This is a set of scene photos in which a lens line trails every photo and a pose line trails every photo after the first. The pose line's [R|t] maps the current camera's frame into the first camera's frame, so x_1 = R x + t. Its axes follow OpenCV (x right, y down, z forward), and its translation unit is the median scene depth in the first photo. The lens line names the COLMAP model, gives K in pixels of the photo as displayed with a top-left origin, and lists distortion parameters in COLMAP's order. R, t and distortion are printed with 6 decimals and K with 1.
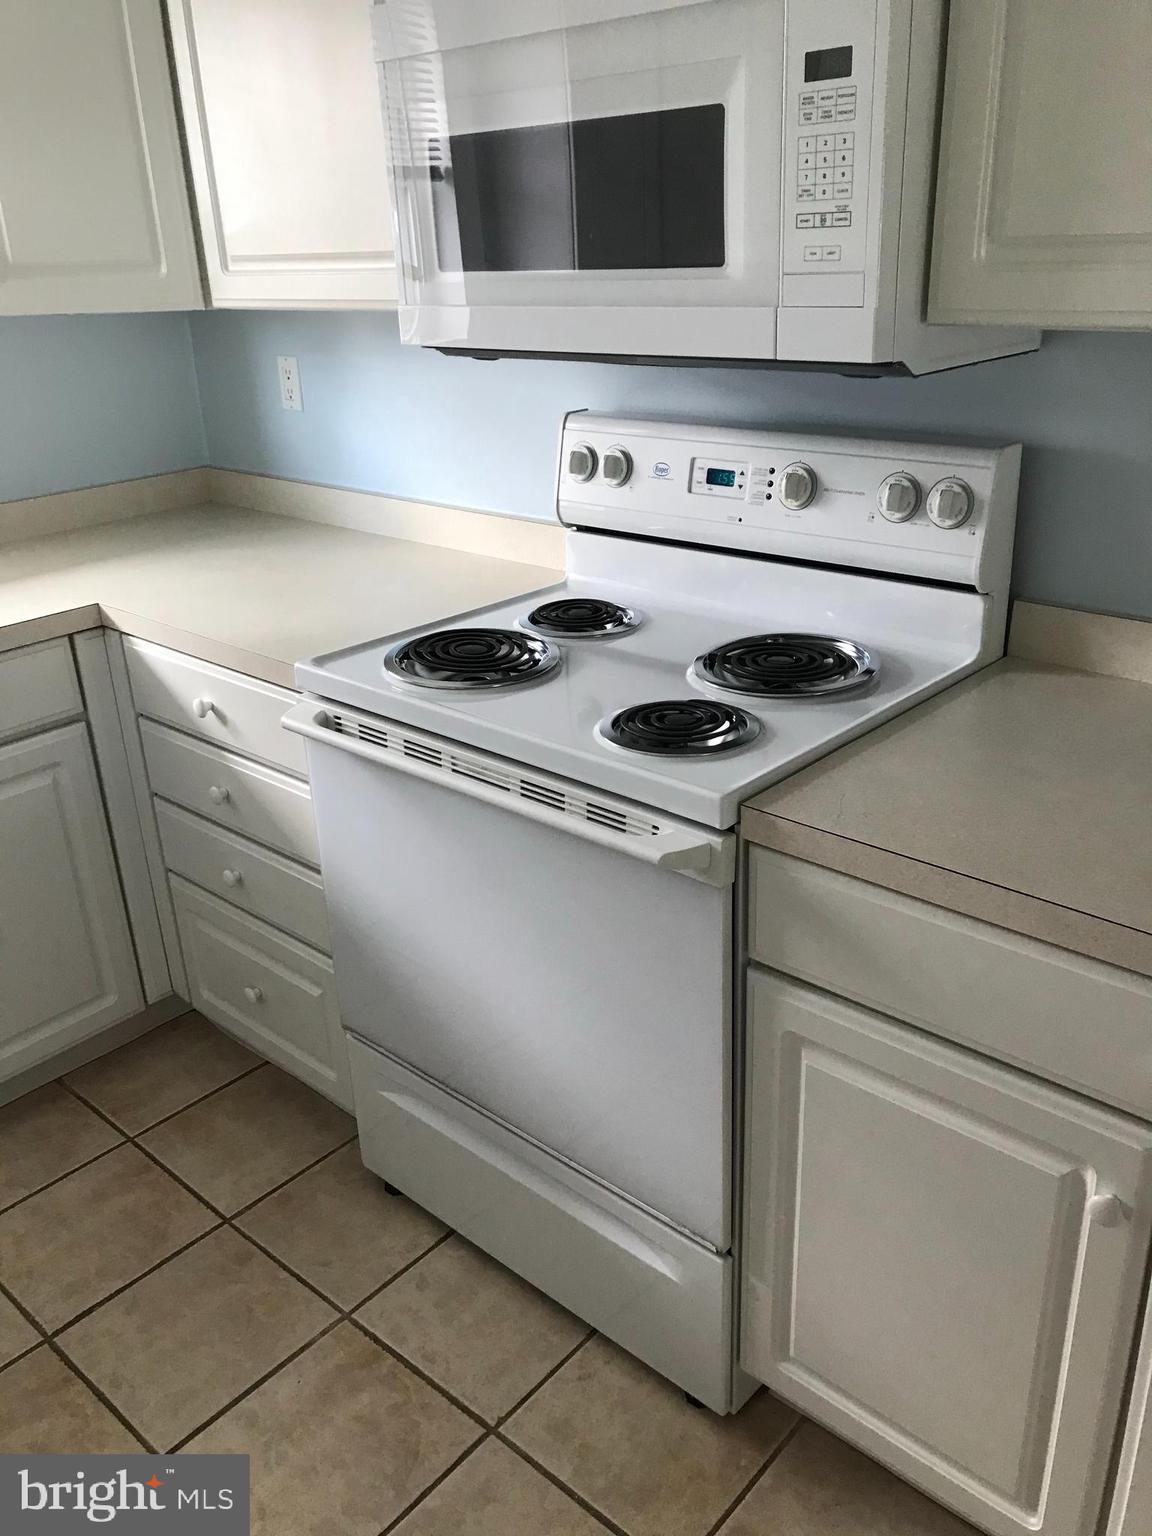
lens RADIAL K [[1255.5, 0, 583.6], [0, 1255.5, 778.4], [0, 0, 1]] dist [0.032892, -0.011087]
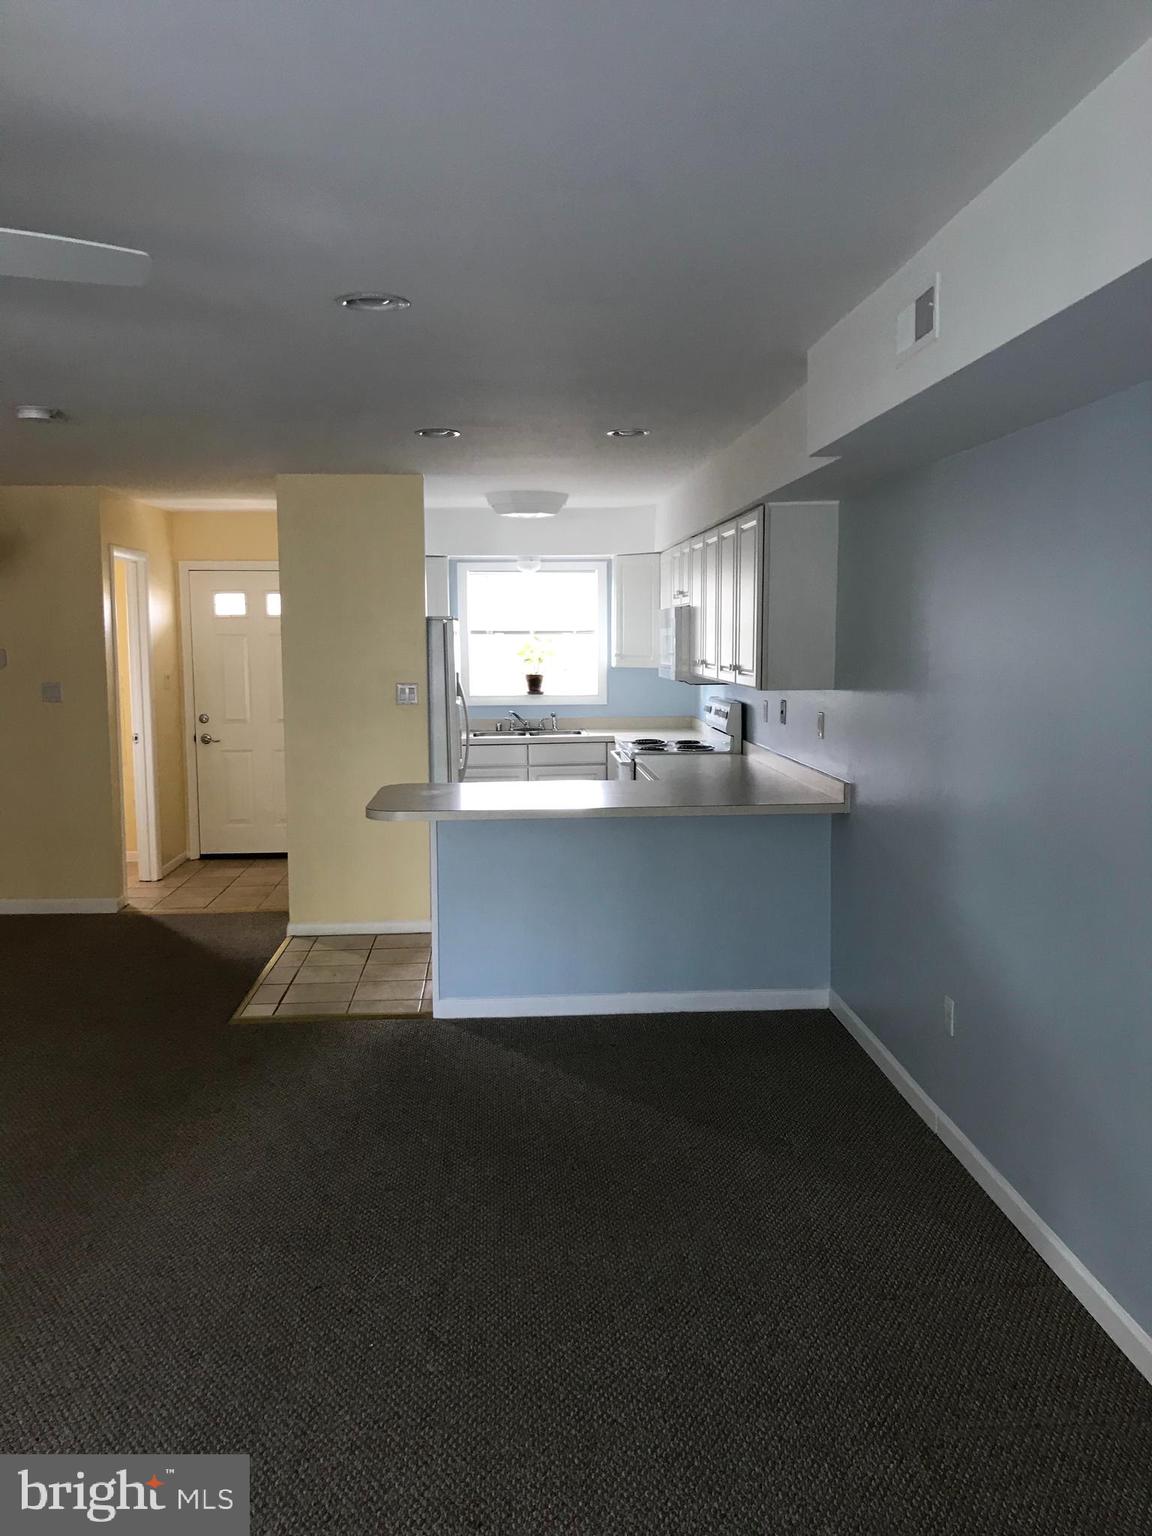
lens RADIAL K [[1244.3, 0, 595.4], [0, 1244.3, 771.4], [0, 0, 1]] dist [-0.000723, -0.014082]
pose [[0.720156, 0.110286, -0.684991, 2.702075], [-0.300977, 0.939212, -0.165211, 0.752974], [0.625131, 0.325144, 0.709572, -2.117068]]
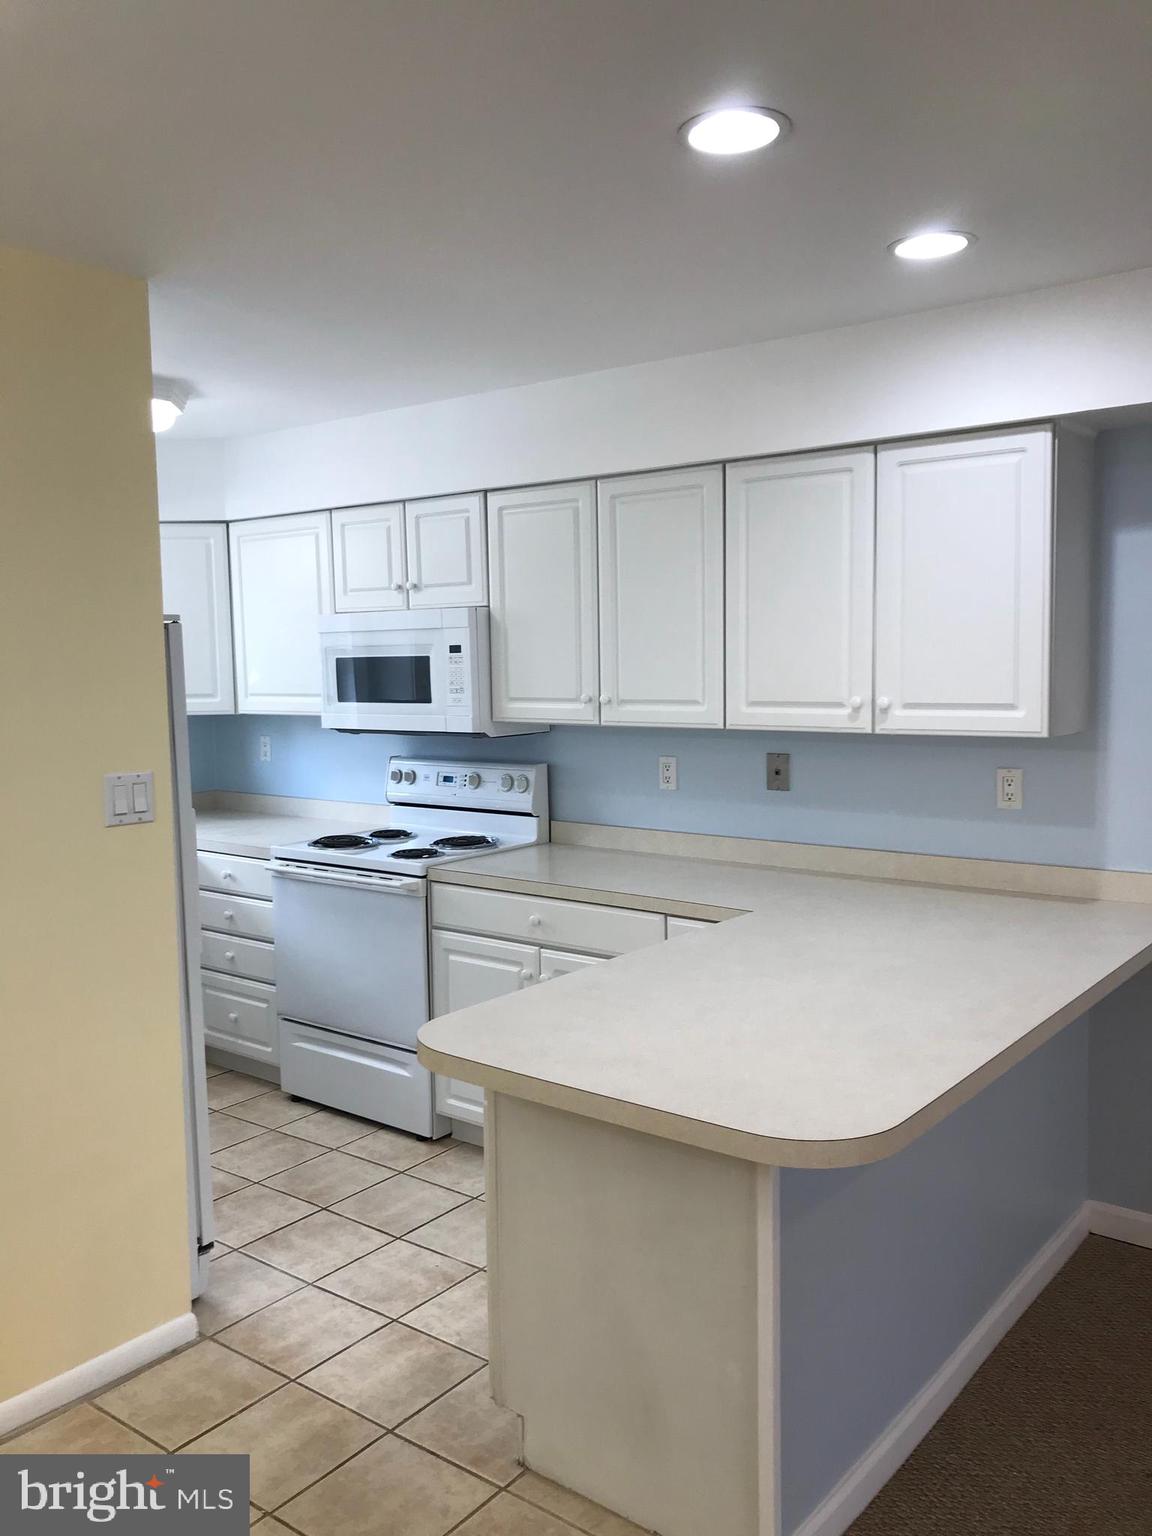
lens RADIAL K [[1256.9, 0, 576.0], [0, 1256.9, 768.0], [0, 0, 1]] dist [0.012005, 0.017017]
pose [[0.997676, 0.013765, 0.066732, 0.204356], [0.007986, 0.949010, -0.315144, 0.554501], [-0.067667, 0.314944, 0.946695, -1.457616]]
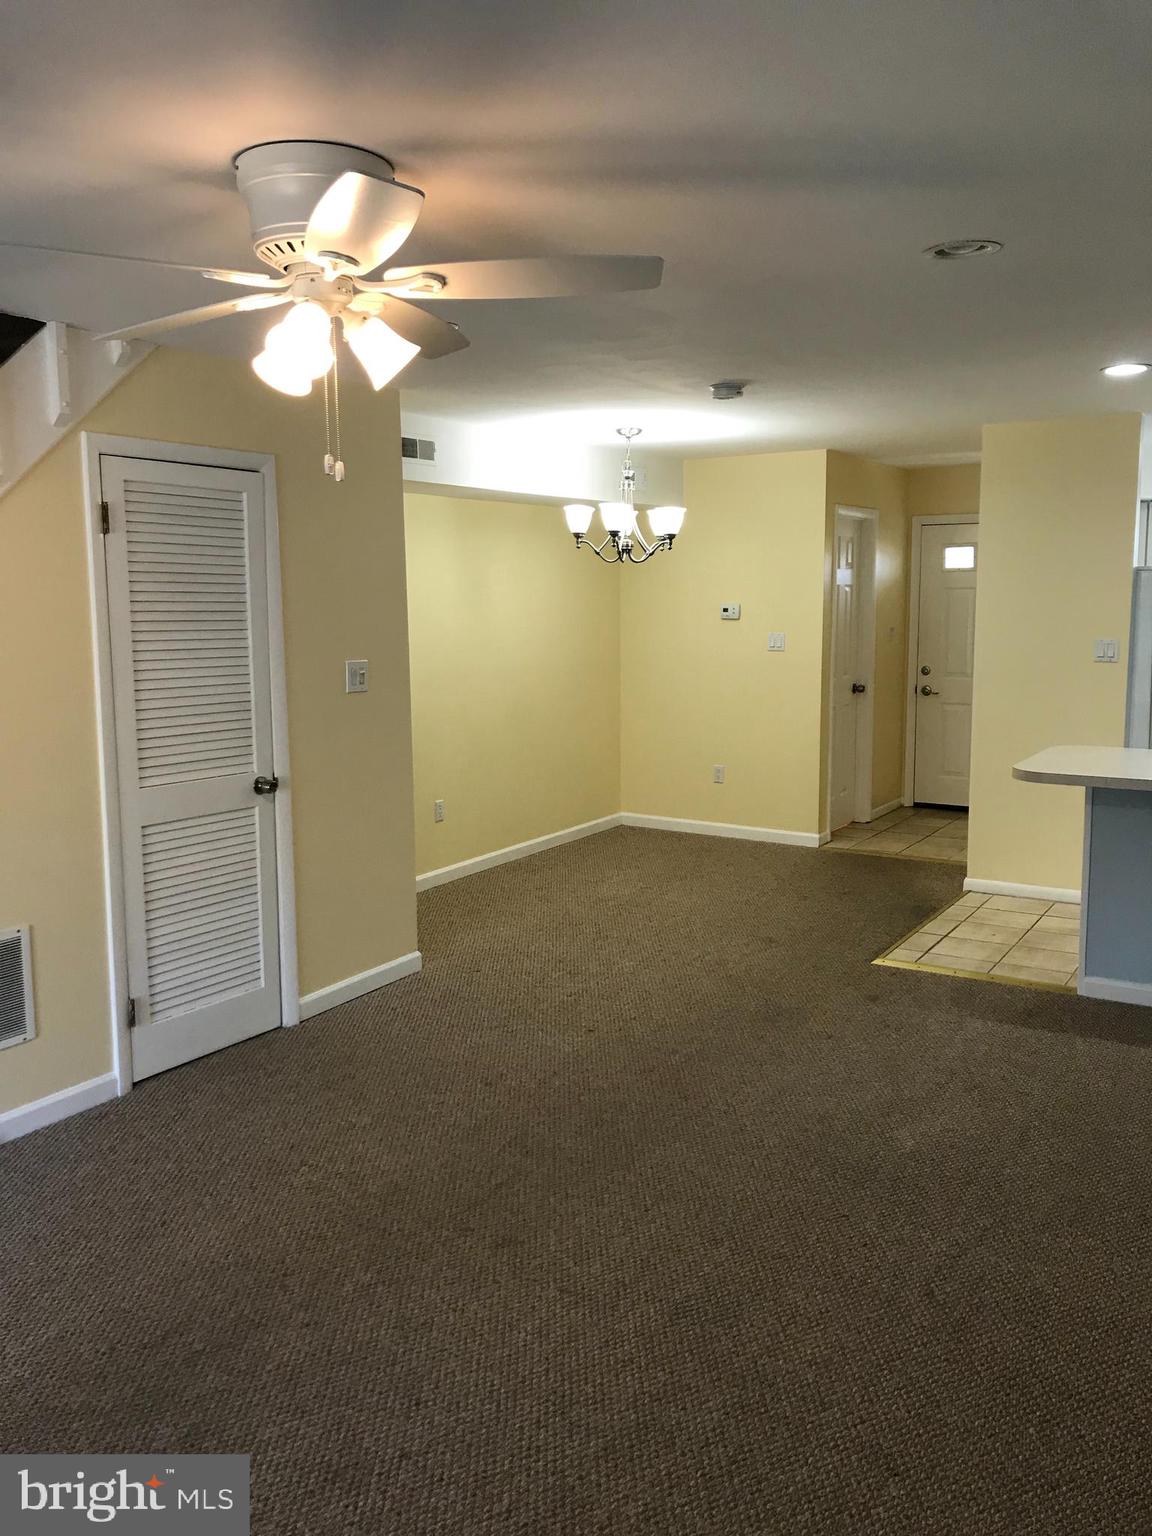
lens RADIAL K [[1244.3, 0, 595.4], [0, 1244.3, 771.4], [0, 0, 1]] dist [-0.000723, -0.014082]
pose [[0.171832, 0.176933, -0.969107, 2.799914], [-0.396985, 0.912764, 0.096257, 0.695131], [0.901597, 0.368181, 0.227082, -1.997034]]
